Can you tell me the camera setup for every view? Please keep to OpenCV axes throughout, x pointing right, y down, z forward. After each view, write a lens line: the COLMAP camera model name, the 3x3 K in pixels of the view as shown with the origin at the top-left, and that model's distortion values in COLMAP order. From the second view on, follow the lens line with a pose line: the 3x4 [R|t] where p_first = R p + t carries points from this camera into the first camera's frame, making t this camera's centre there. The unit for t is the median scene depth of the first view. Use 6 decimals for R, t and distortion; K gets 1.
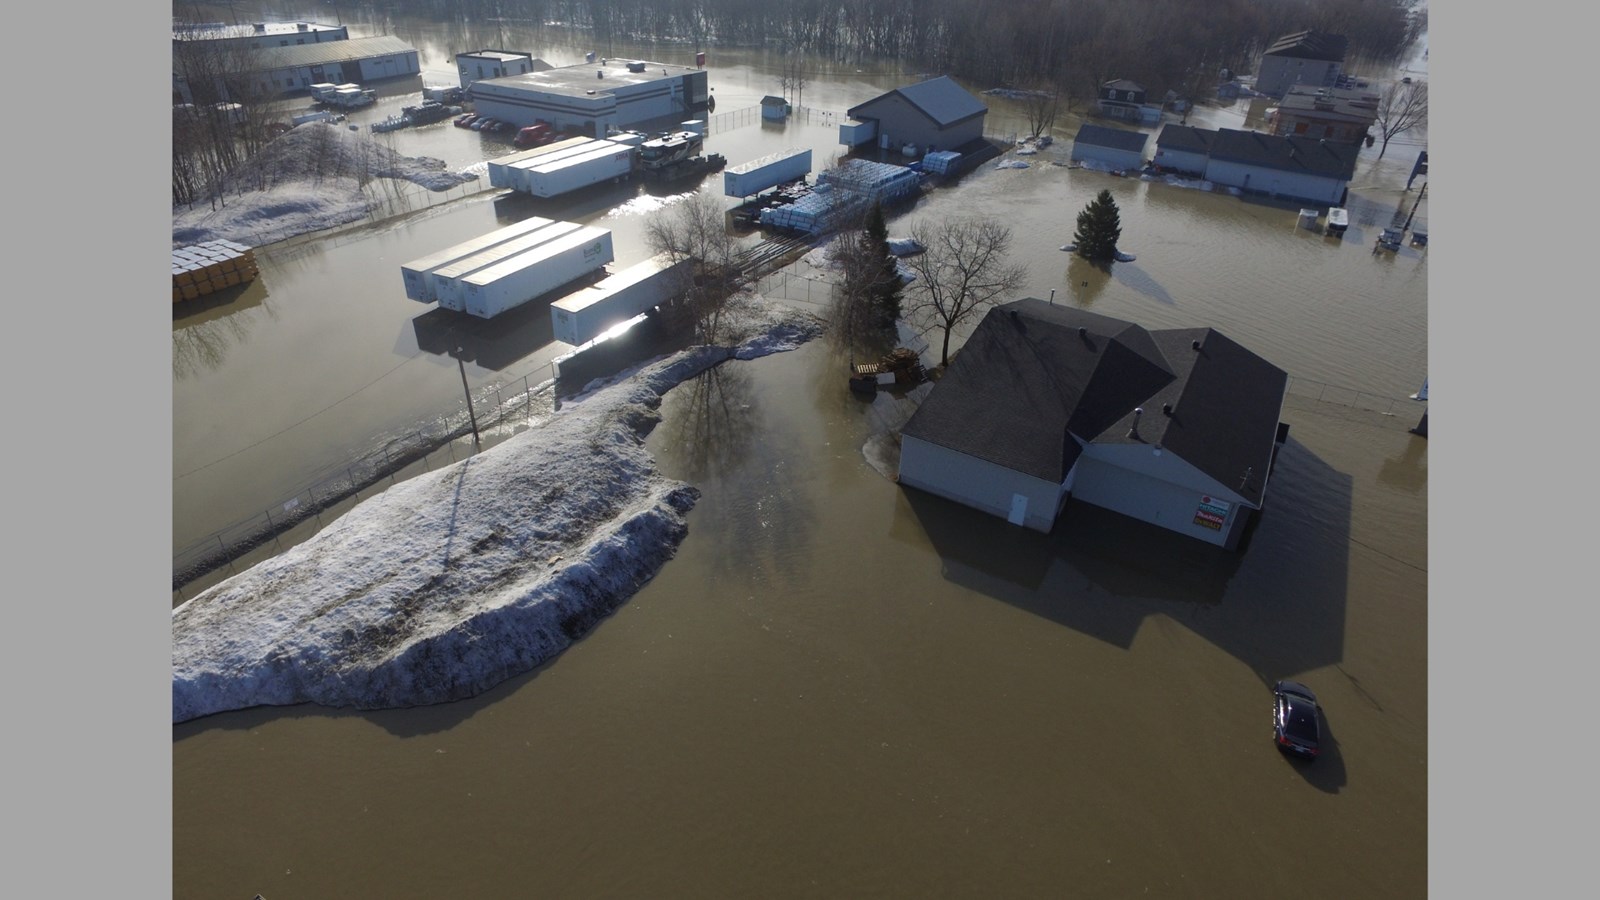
lens RADIAL K [[834.5, 0, 819.7], [0, 834.5, 451.2], [0, 0, 1]] dist [-0.123870, 0.089863]
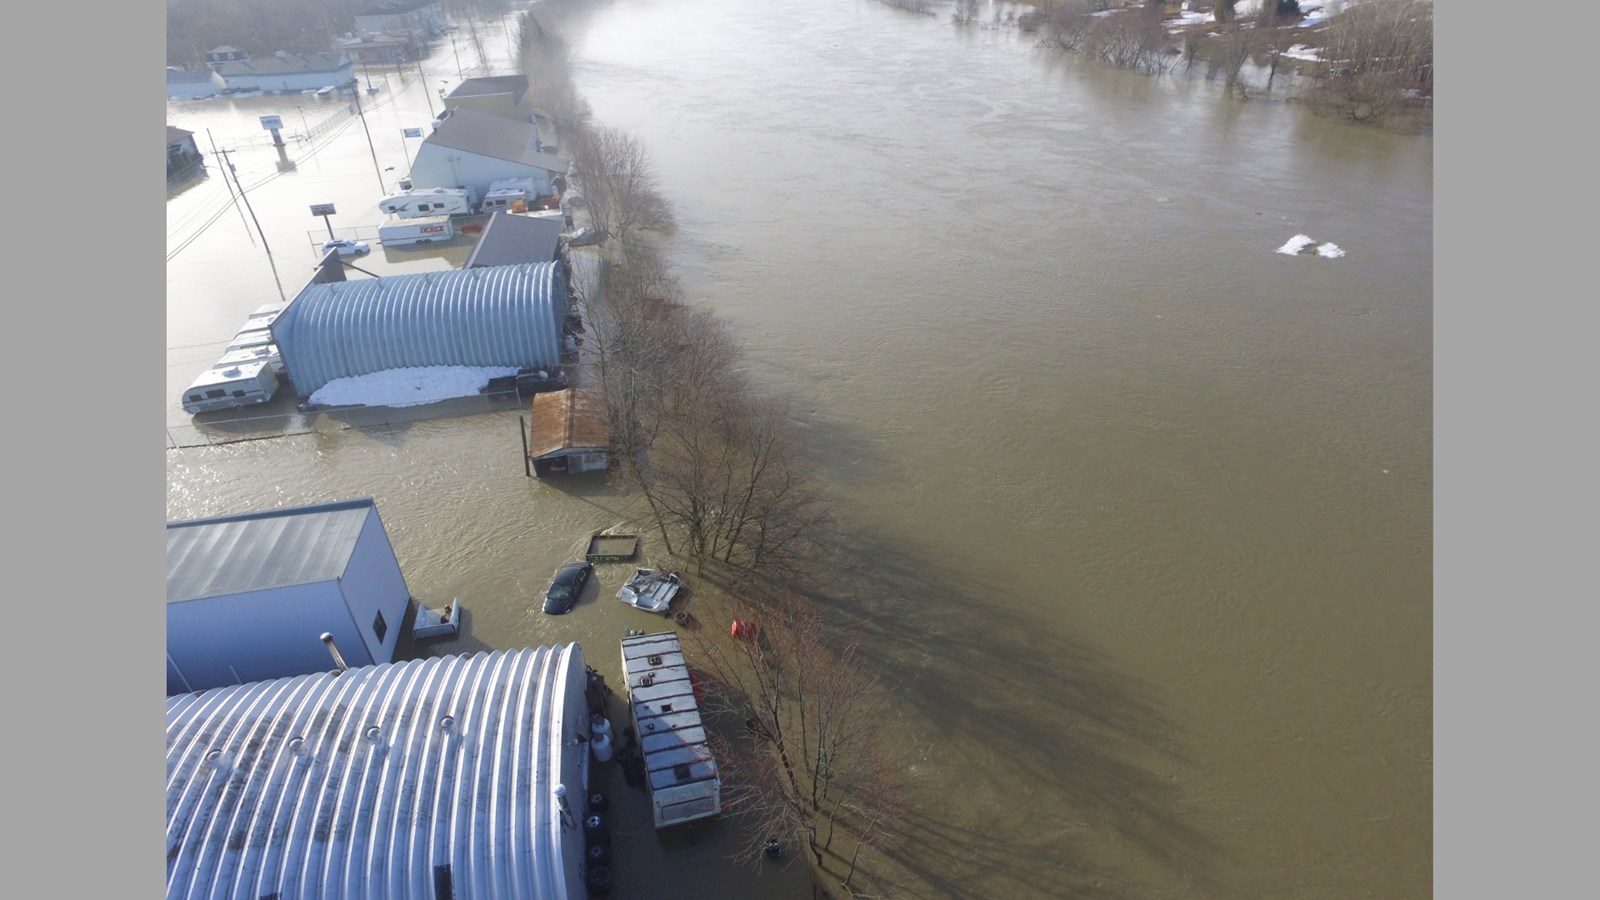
lens RADIAL K [[834.5, 0, 819.7], [0, 834.5, 451.2], [0, 0, 1]] dist [-0.123870, 0.089863]
pose [[0.738405, -0.410344, 0.535140, 0.155234], [0.406654, 0.903987, 0.132060, 0.558792], [-0.537950, 0.120103, 0.834377, -0.844239]]
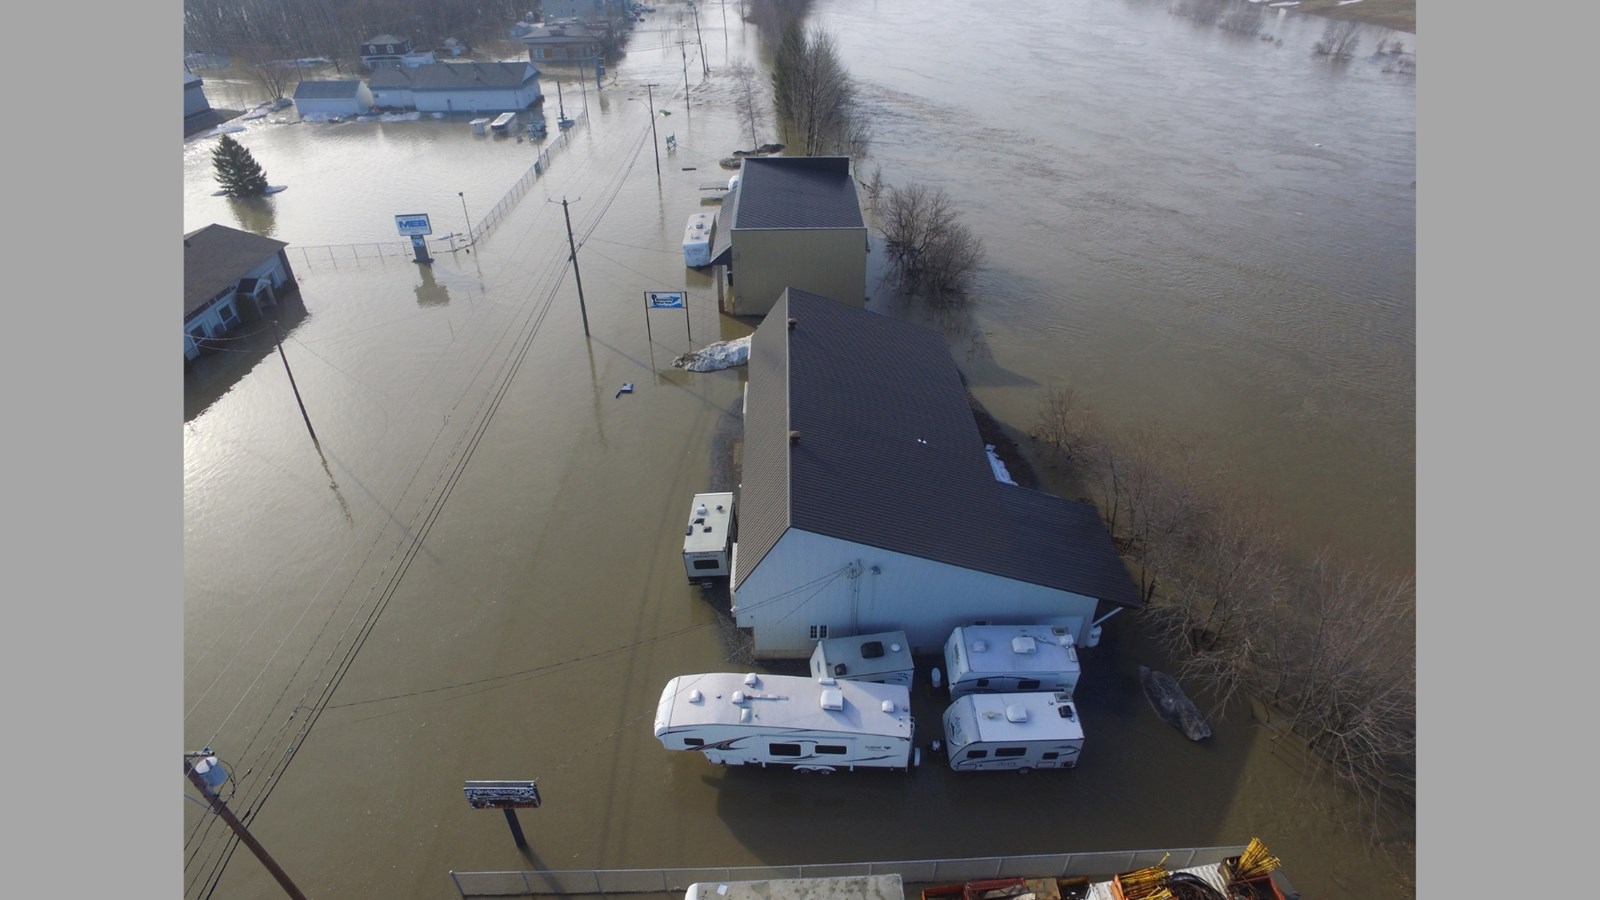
lens RADIAL K [[819.6, 0, 829.1], [0, 819.6, 448.3], [0, 0, 1]] dist [-0.114546, 0.085350]
pose [[0.835806, -0.337913, 0.432715, 0.320357], [0.318828, 0.940373, 0.118521, 0.171165], [-0.446964, 0.038901, 0.893706, -0.254740]]
